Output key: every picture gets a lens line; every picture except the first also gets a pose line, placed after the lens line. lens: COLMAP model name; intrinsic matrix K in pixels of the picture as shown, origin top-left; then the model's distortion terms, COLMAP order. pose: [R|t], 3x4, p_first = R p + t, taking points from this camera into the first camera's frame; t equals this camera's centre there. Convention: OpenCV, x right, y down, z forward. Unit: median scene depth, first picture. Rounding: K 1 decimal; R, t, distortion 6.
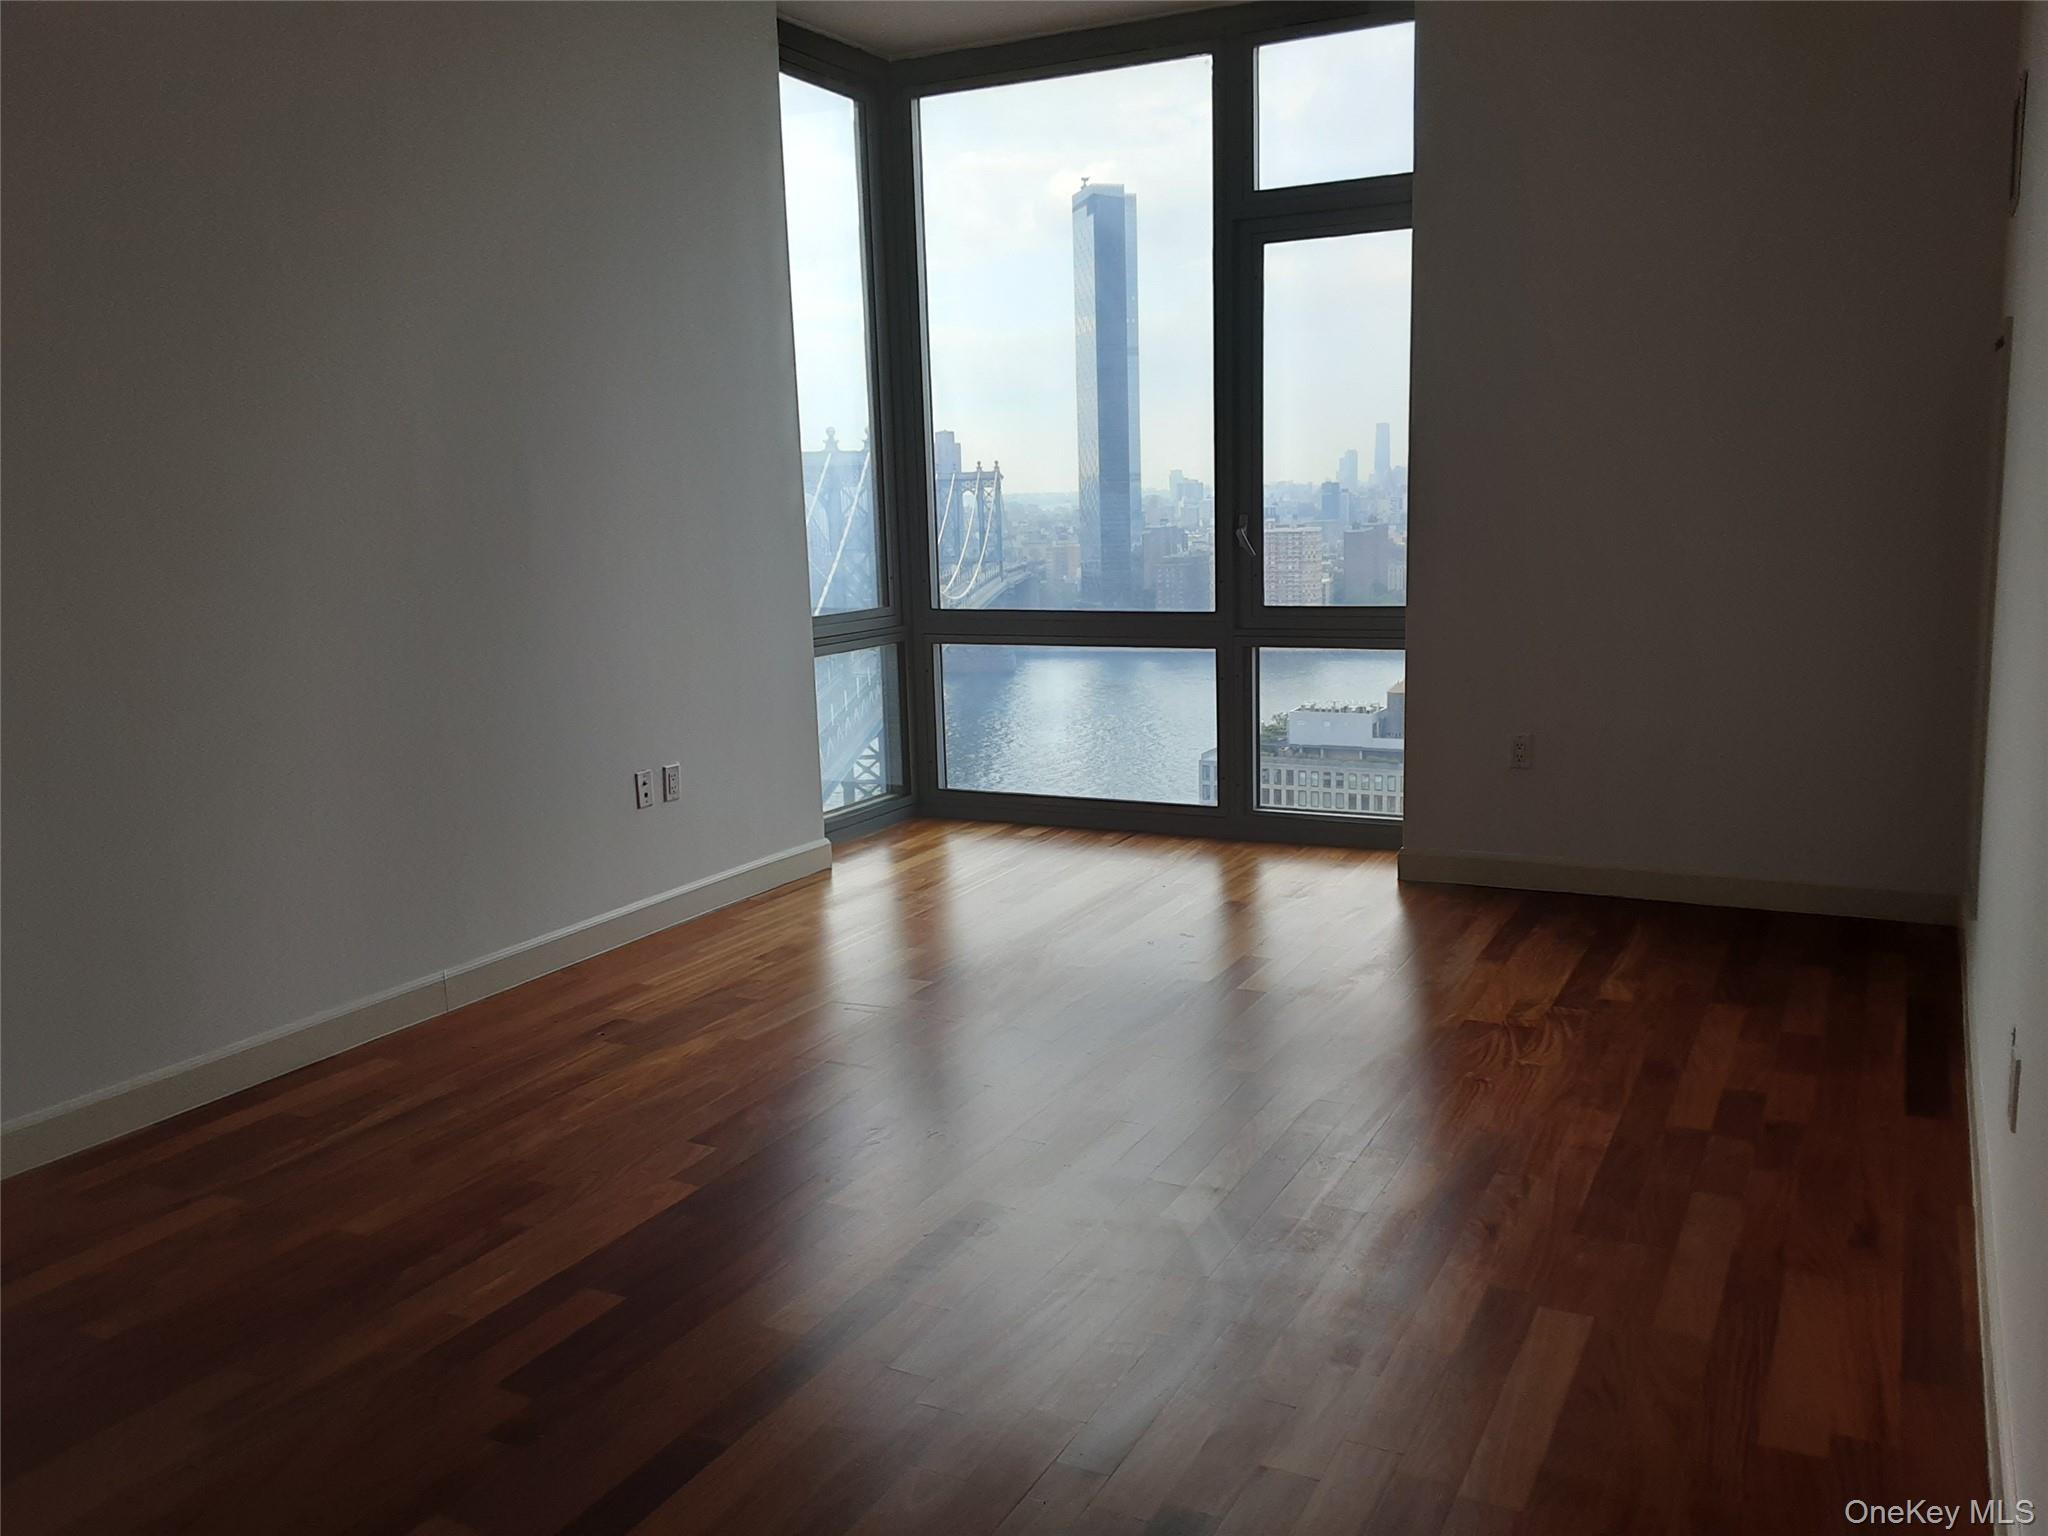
lens RADIAL K [[1600.0, 0, 1049.7], [0, 1600.0, 797.5], [0, 0, 1]] dist [0.035938, -0.004442]
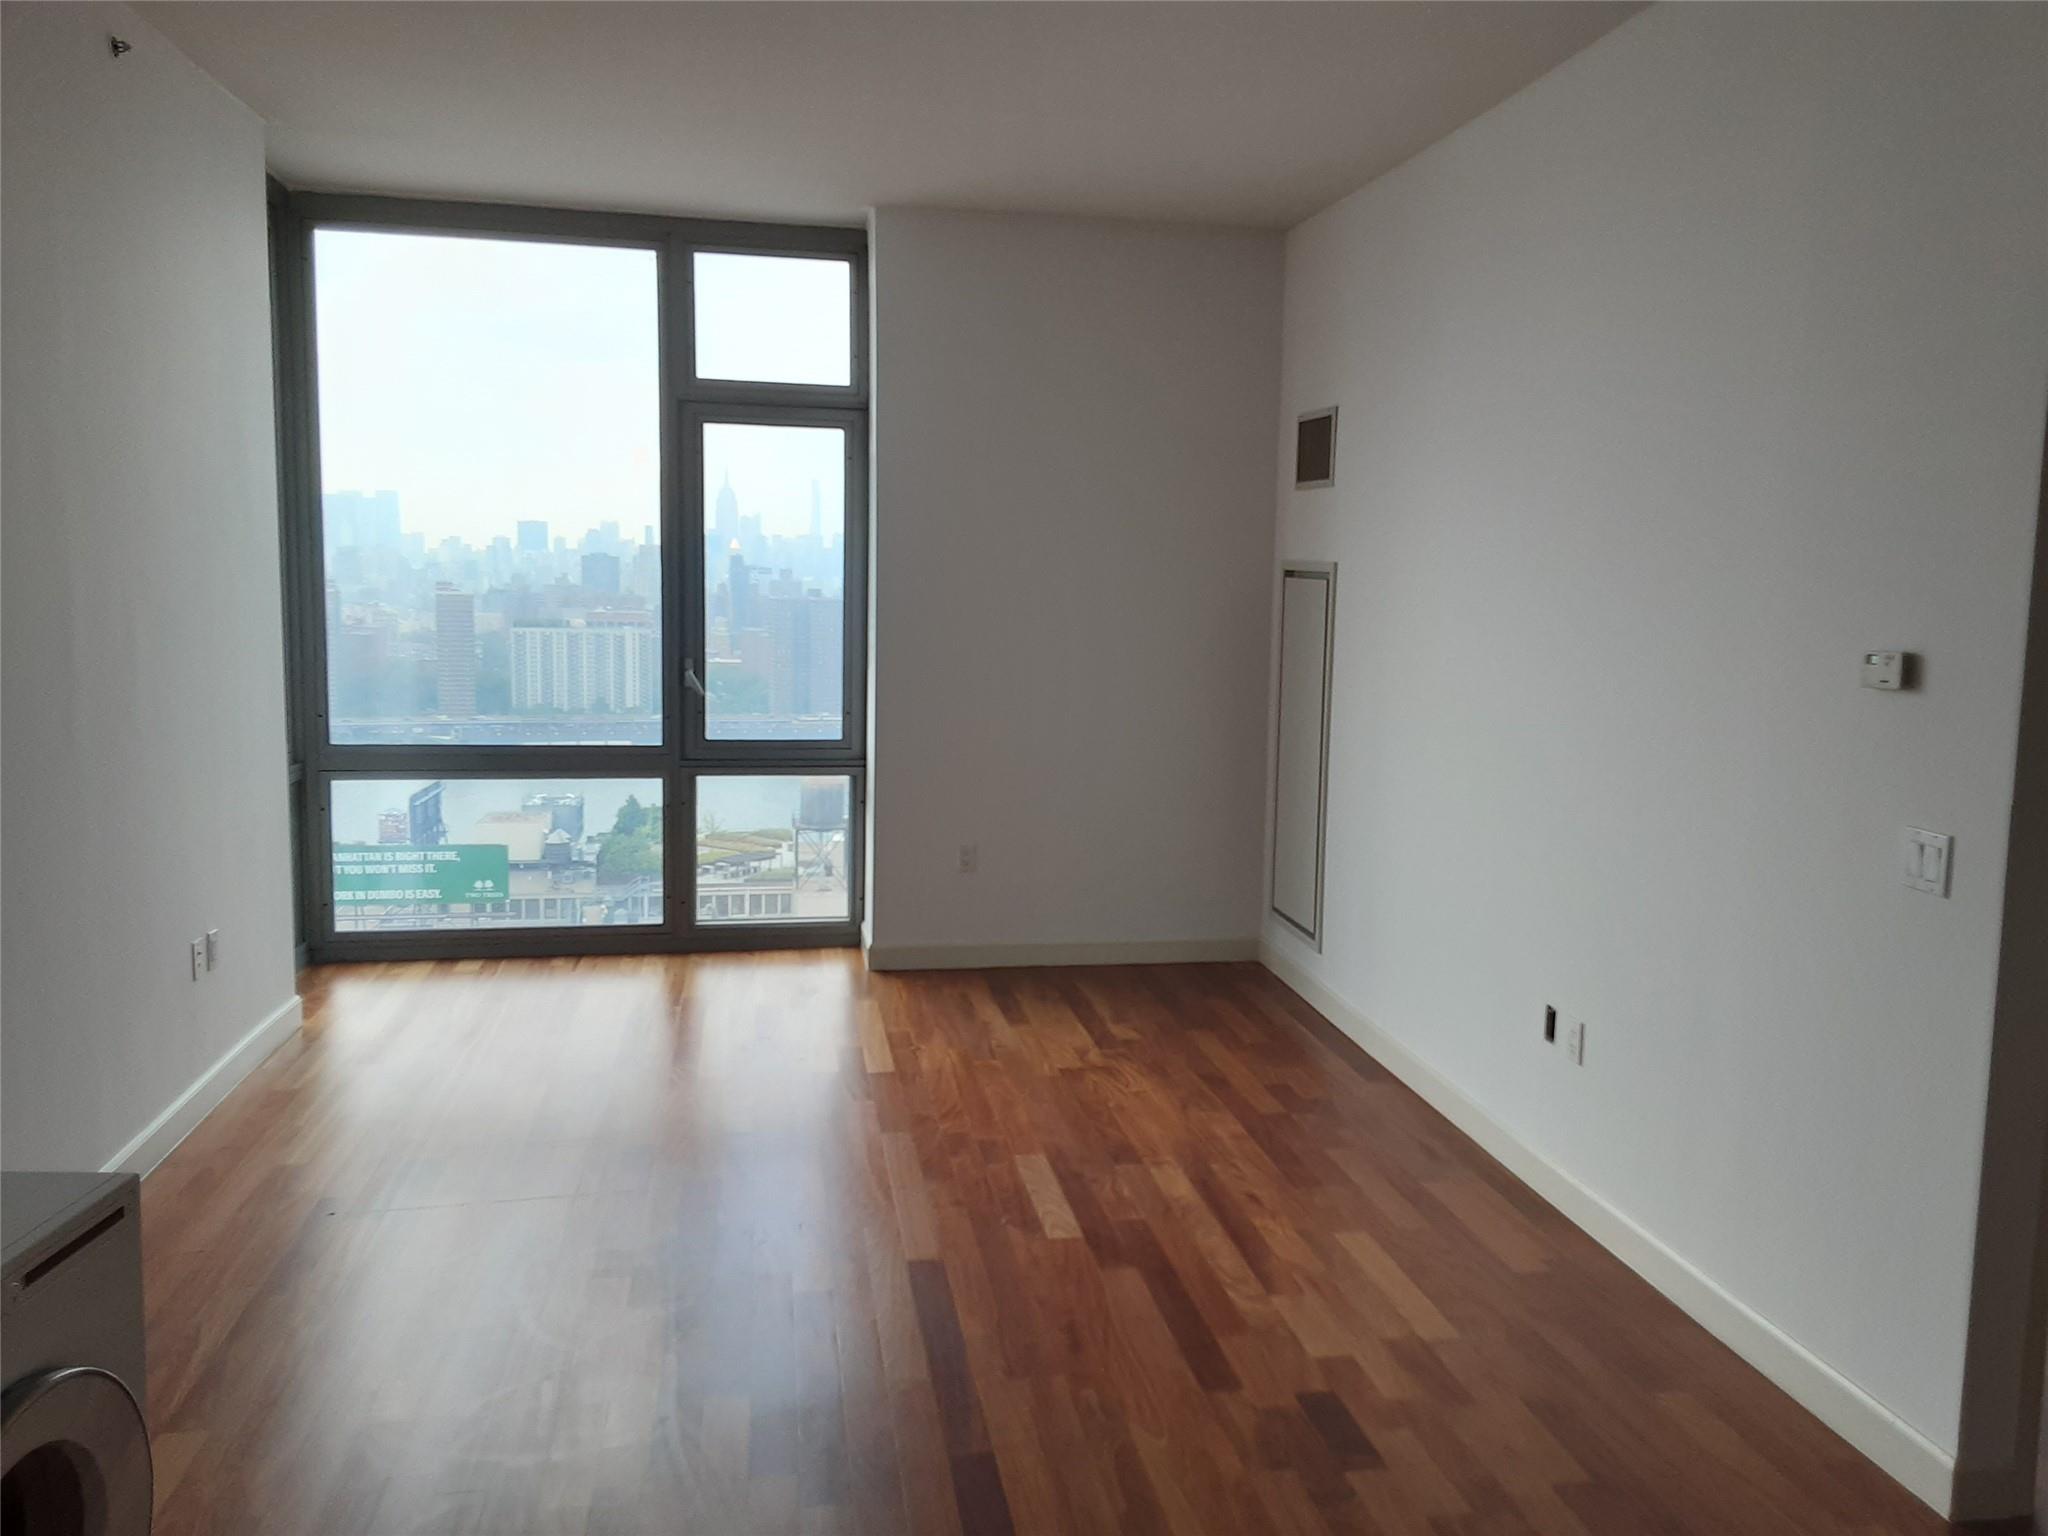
lens RADIAL K [[1600.0, 0, 1049.7], [0, 1600.0, 797.5], [0, 0, 1]] dist [0.035938, -0.004442]
pose [[0.781533, -0.039023, 0.622642, -0.394215], [0.073754, 0.996822, -0.030102, -0.029862], [-0.619488, 0.069448, 0.781928, -0.015811]]
